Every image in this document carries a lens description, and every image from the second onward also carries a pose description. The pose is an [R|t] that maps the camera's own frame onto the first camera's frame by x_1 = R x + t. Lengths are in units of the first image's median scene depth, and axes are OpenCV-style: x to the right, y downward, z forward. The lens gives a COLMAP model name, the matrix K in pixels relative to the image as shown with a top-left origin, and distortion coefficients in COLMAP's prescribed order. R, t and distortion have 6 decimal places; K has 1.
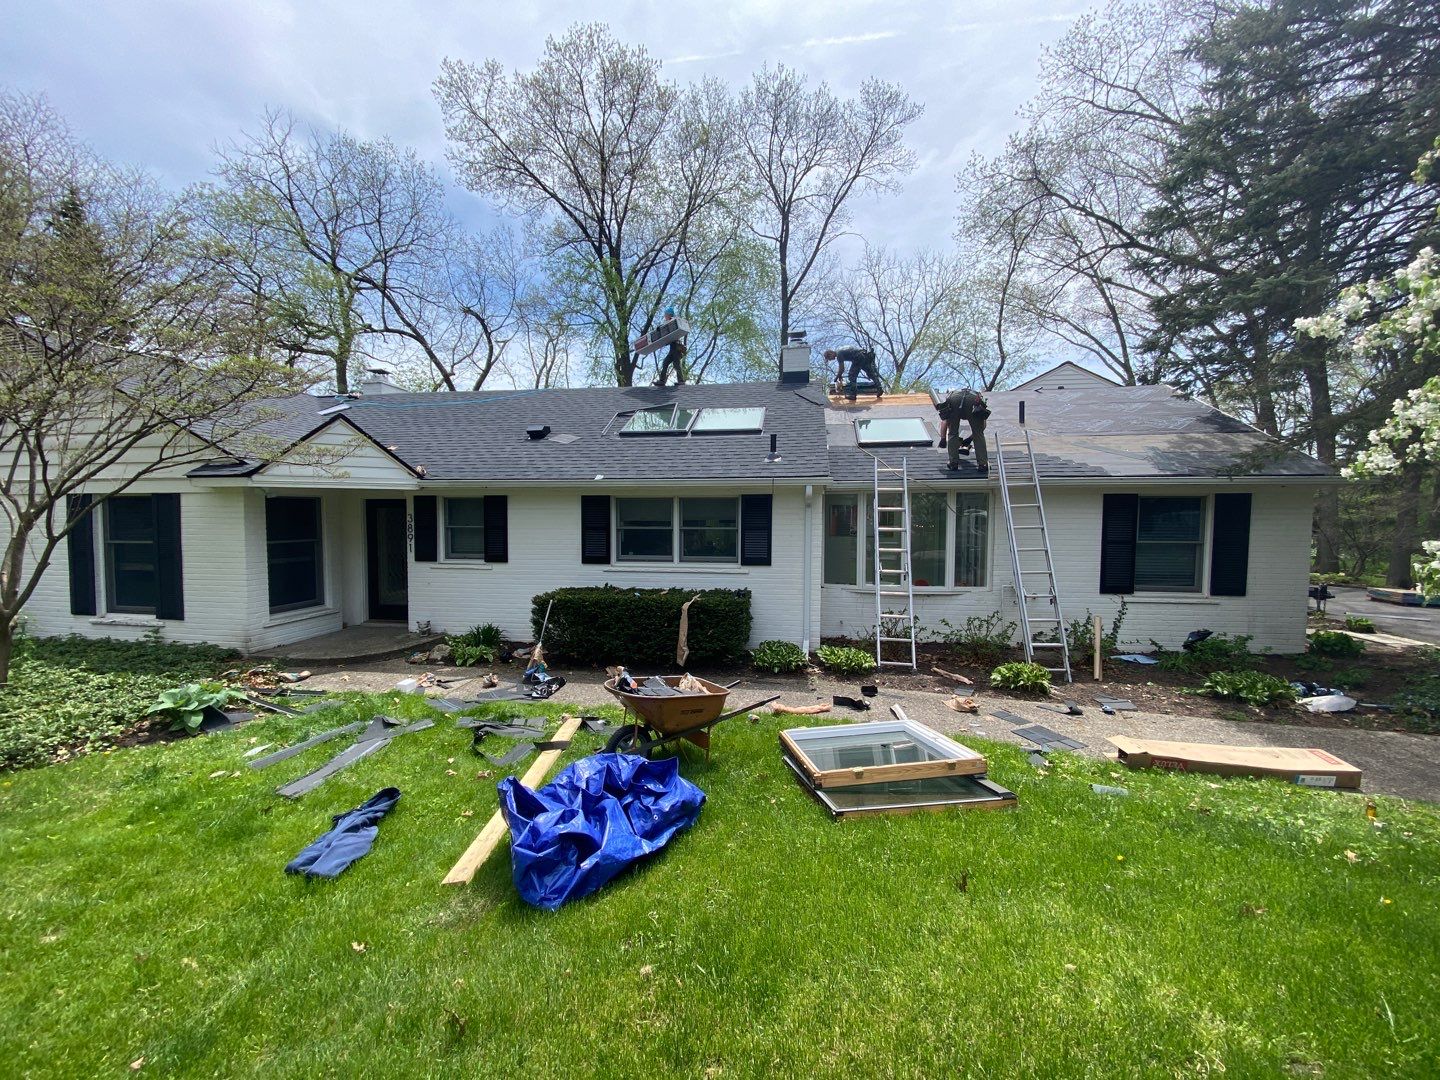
lens RADIAL K [[617.6, 0, 694.7], [0, 617.6, 540.2], [0, 0, 1]] dist [-0.003965, -0.000376]
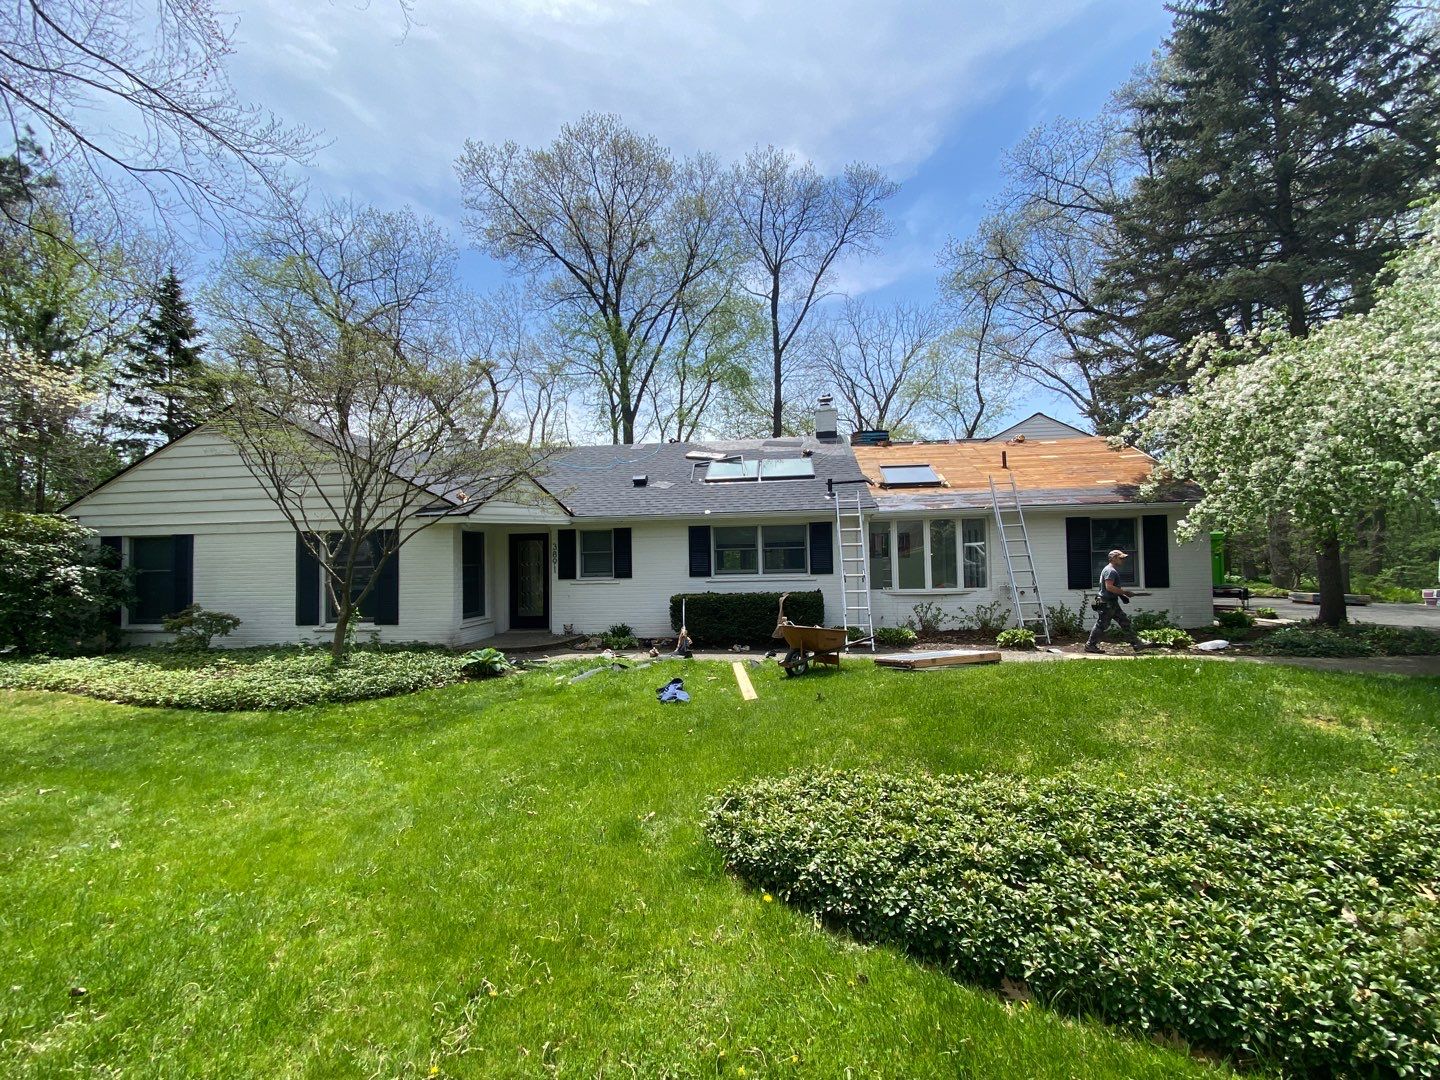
lens RADIAL K [[650.1, 0, 697.5], [0, 650.1, 535.4], [0, 0, 1]] dist [0.030492, -0.031144]
pose [[0.998713, -0.018905, 0.047053, -0.217709], [0.022595, 0.996606, -0.079162, 0.056200], [-0.045397, 0.080123, 0.995751, -0.391208]]
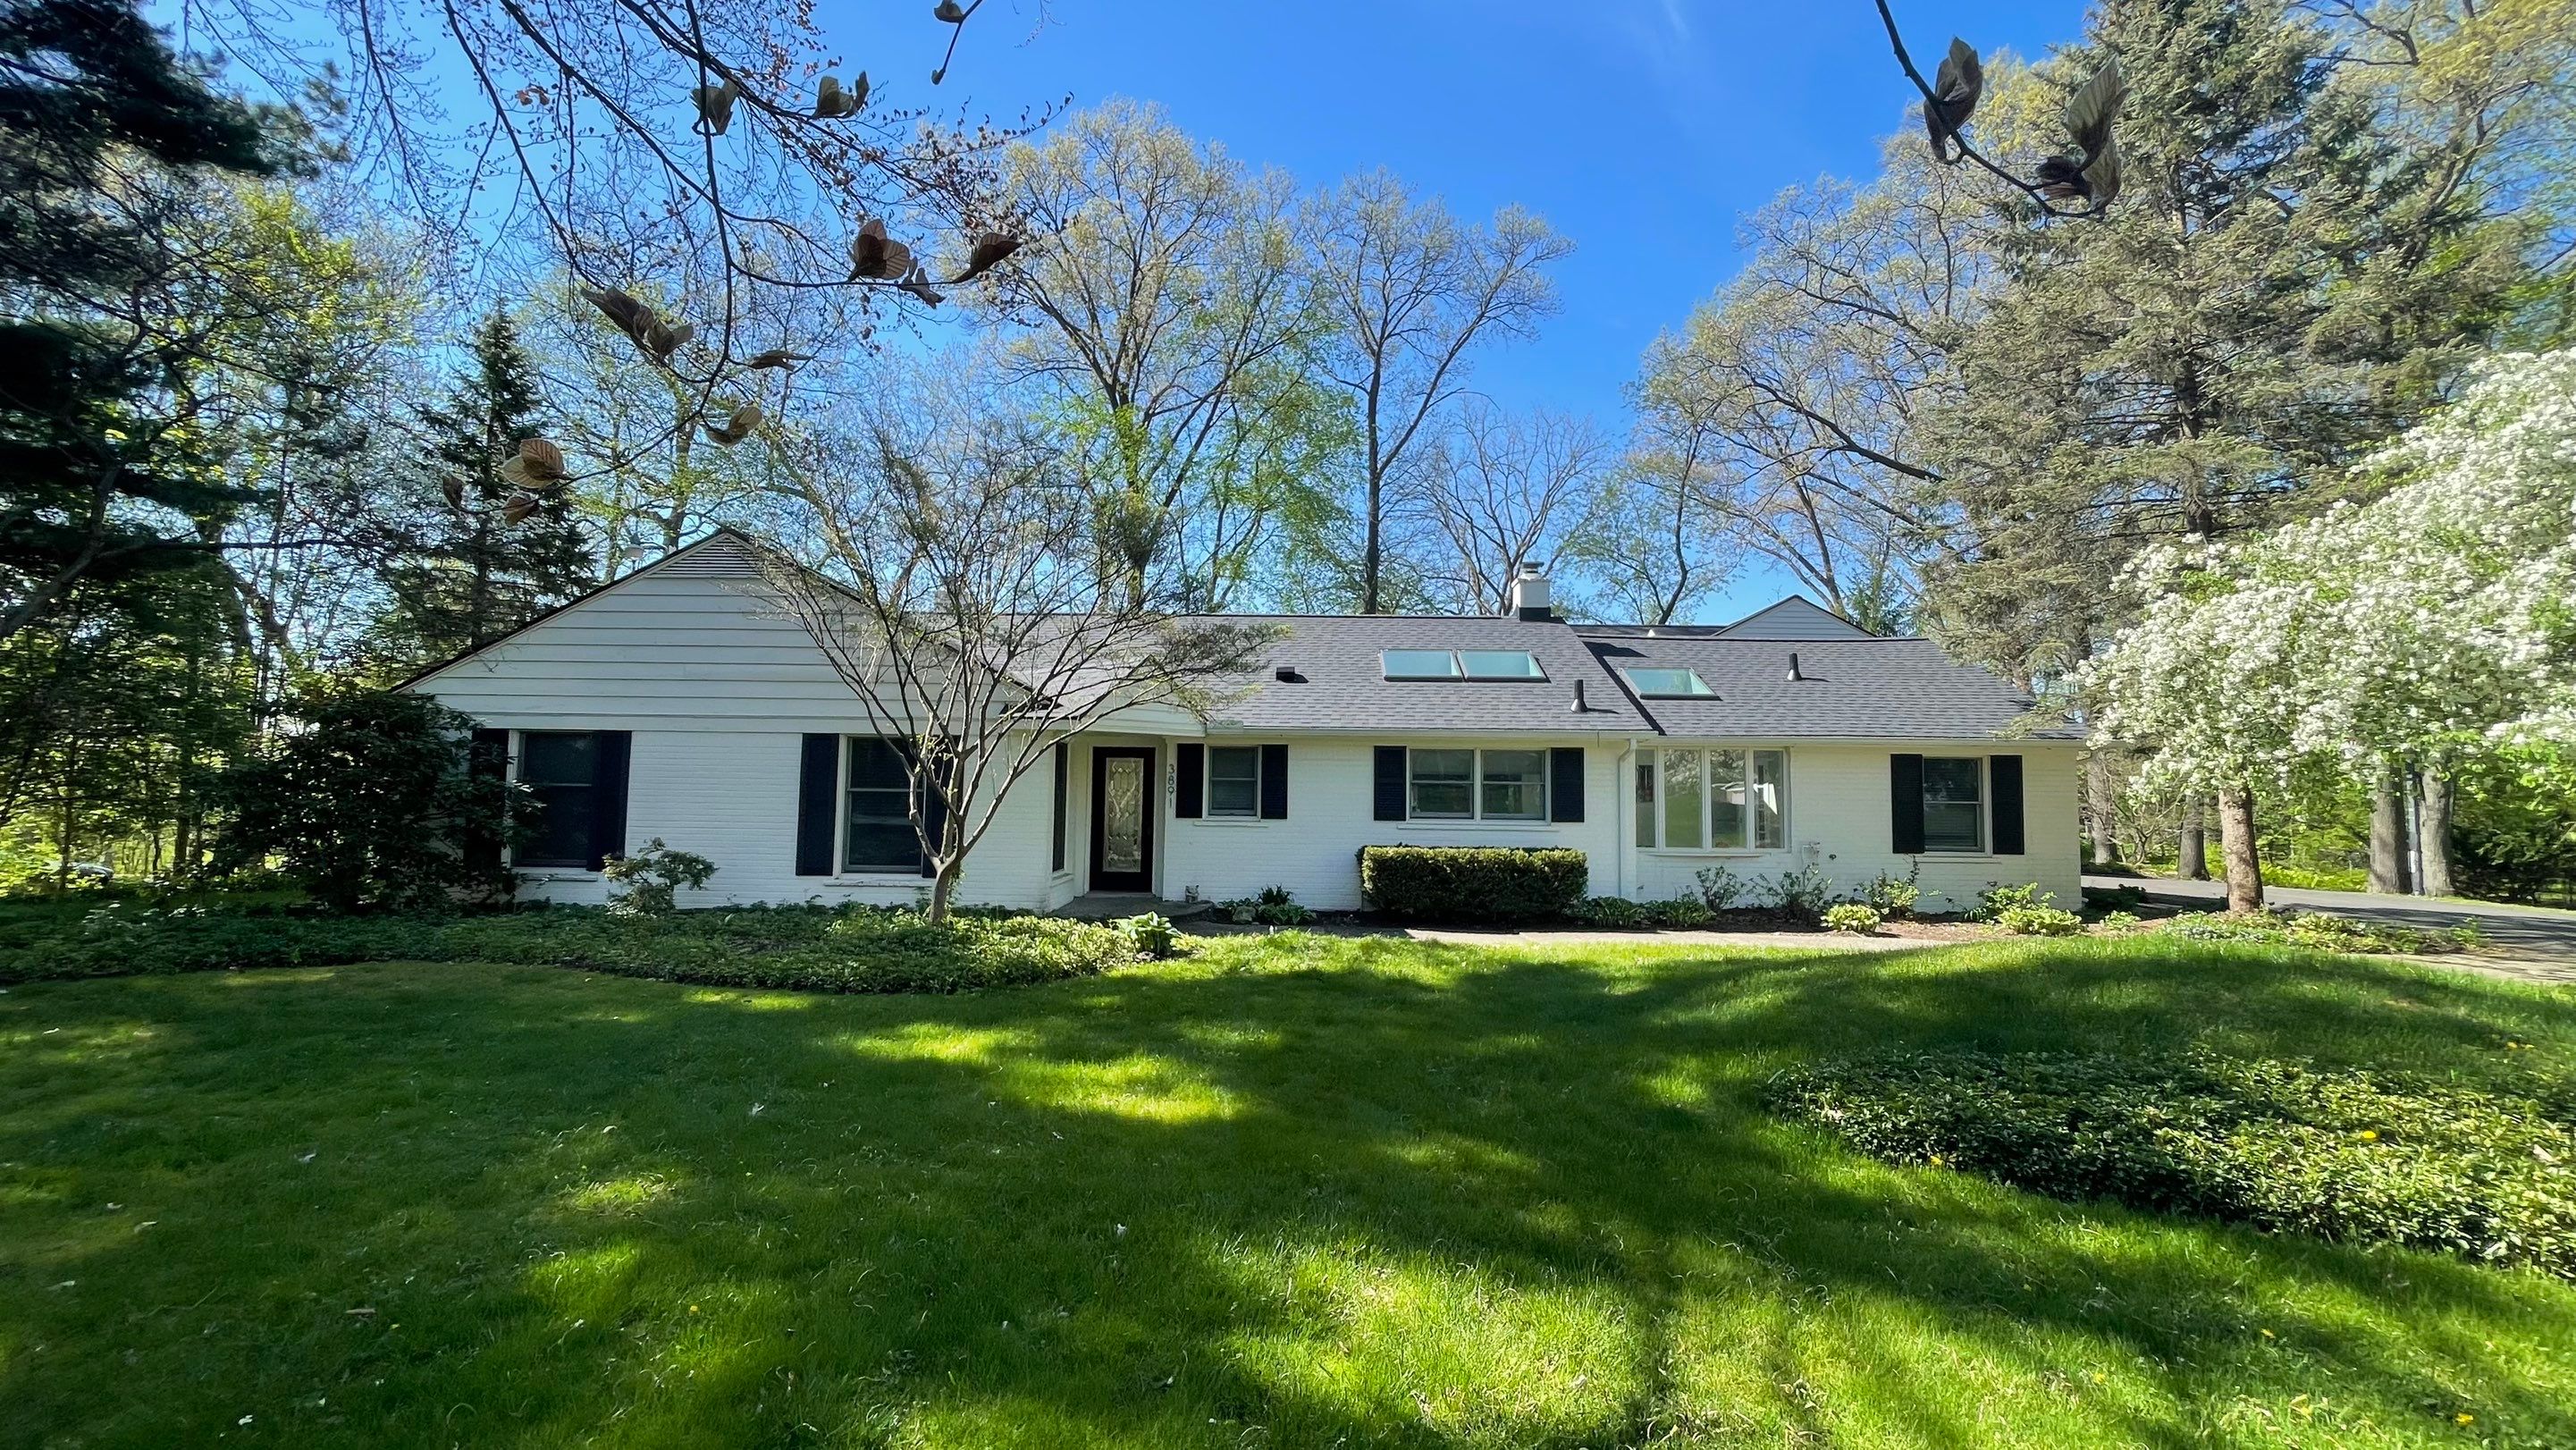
lens RADIAL K [[1057.0, 0, 1280.0], [0, 1057.0, 695.1], [0, 0, 1]] dist [0.000337, -0.000141]
pose [[0.989954, 0.025213, 0.139125, -0.512789], [-0.007191, 0.991677, -0.128549, 0.052783], [-0.141208, 0.126257, 0.981896, -0.518103]]
